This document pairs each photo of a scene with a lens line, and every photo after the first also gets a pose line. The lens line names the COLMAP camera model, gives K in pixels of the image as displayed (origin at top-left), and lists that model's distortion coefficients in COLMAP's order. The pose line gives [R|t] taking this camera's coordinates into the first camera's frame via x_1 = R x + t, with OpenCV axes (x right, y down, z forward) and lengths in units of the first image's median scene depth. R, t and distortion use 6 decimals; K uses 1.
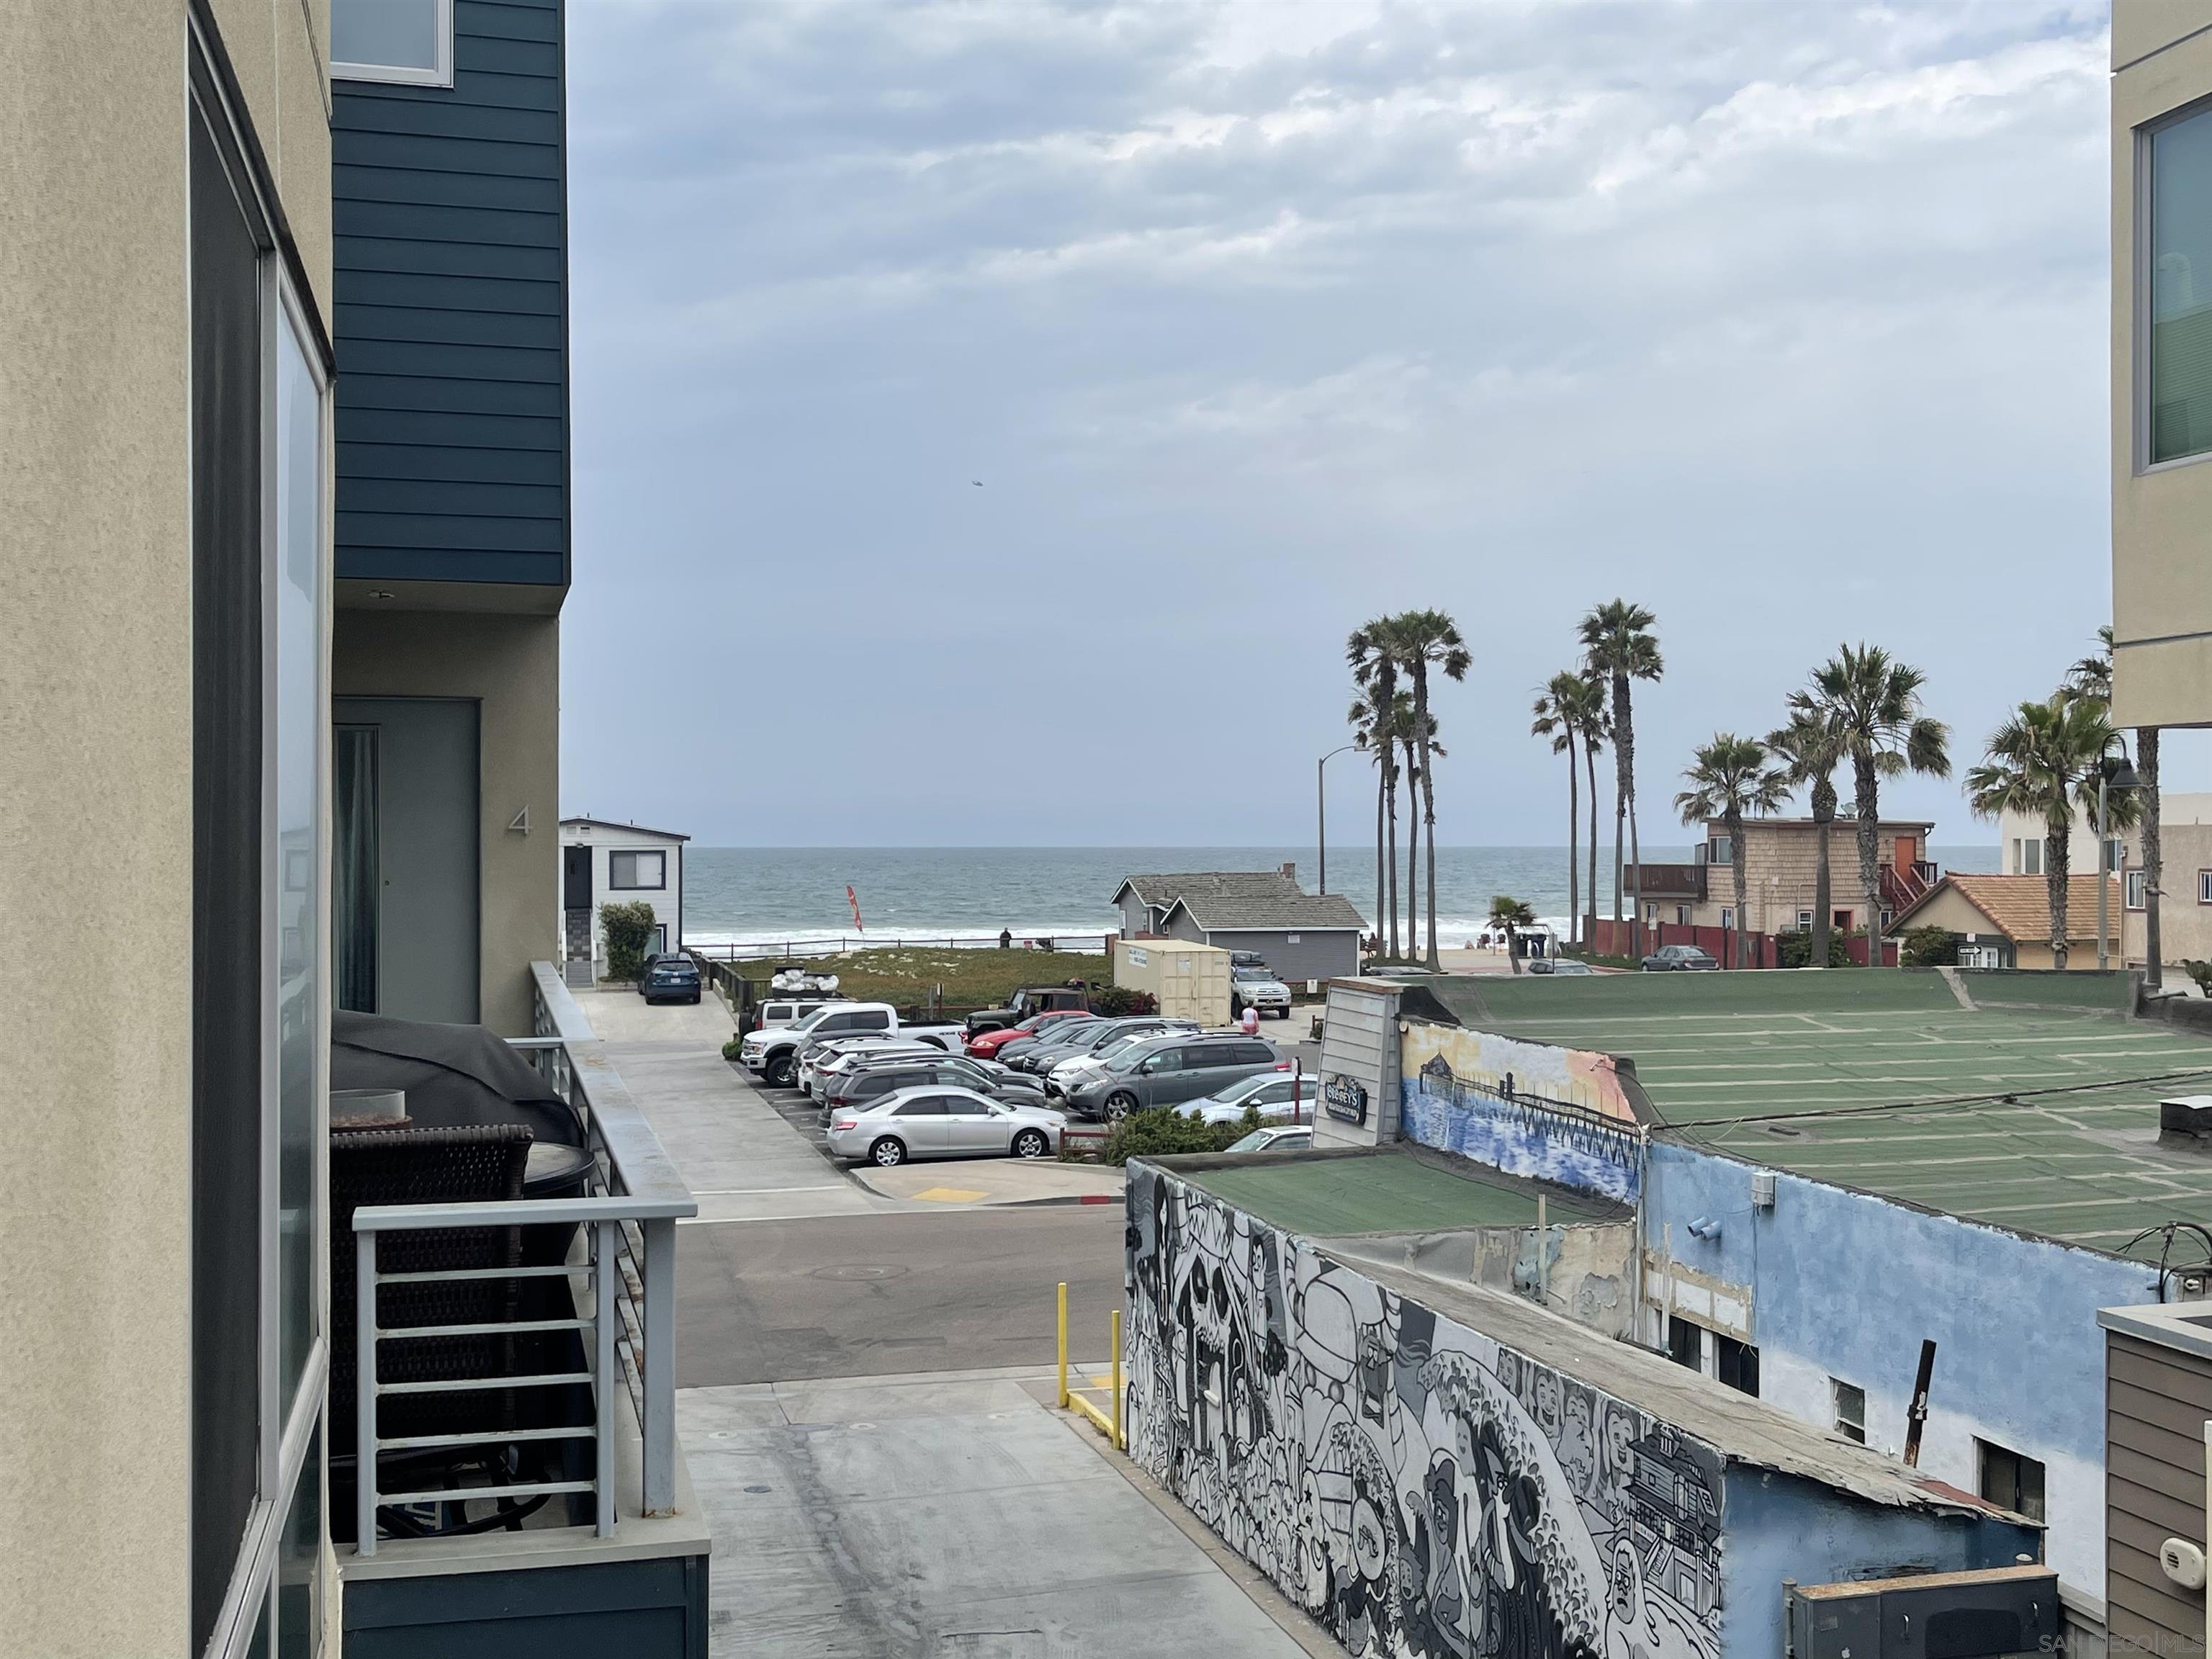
lens RADIAL K [[2417.1, 0, 1107.6], [0, 2417.1, 830.4], [0, 0, 1]] dist [0.000053, 0.000000]
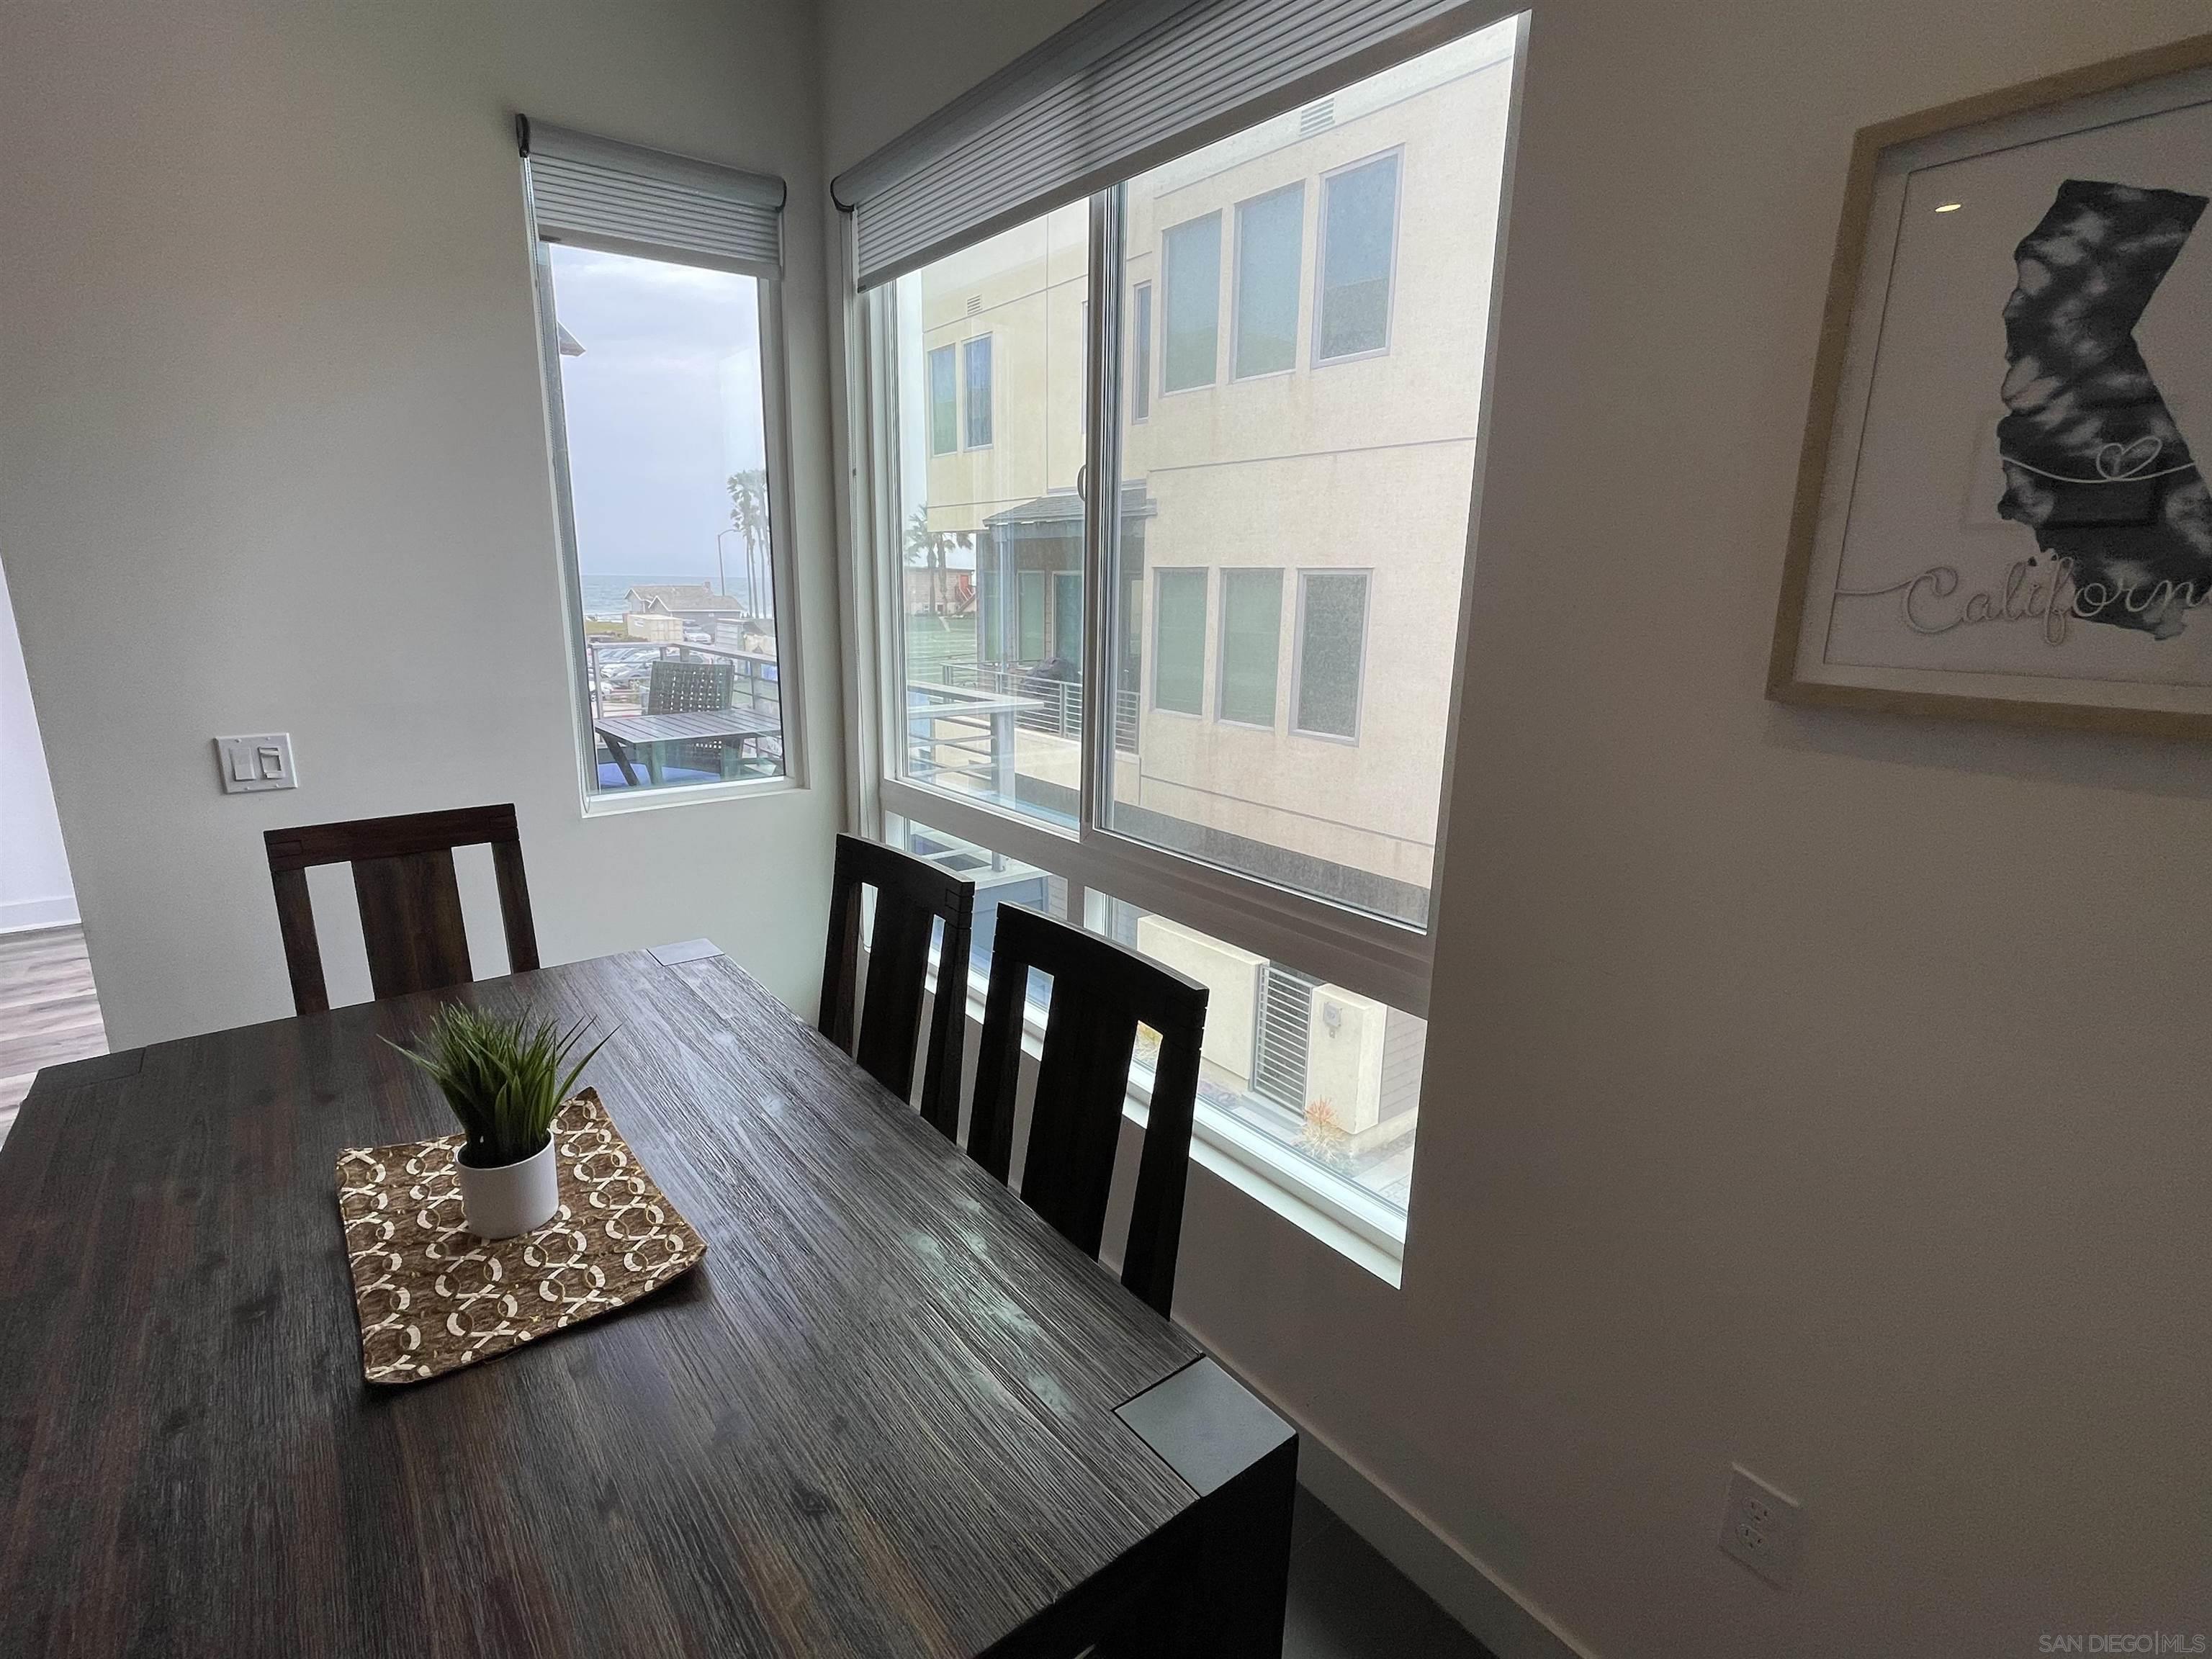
lens RADIAL K [[1051.9, 0, 1107.5], [0, 1051.9, 838.1], [0, 0, 1]] dist [0.000511, -0.000693]
pose [[0.910541, -0.079317, 0.405739, -0.003720], [-0.022239, 0.970604, 0.239651, 0.002644], [-0.412821, -0.227236, 0.882011, -0.105109]]
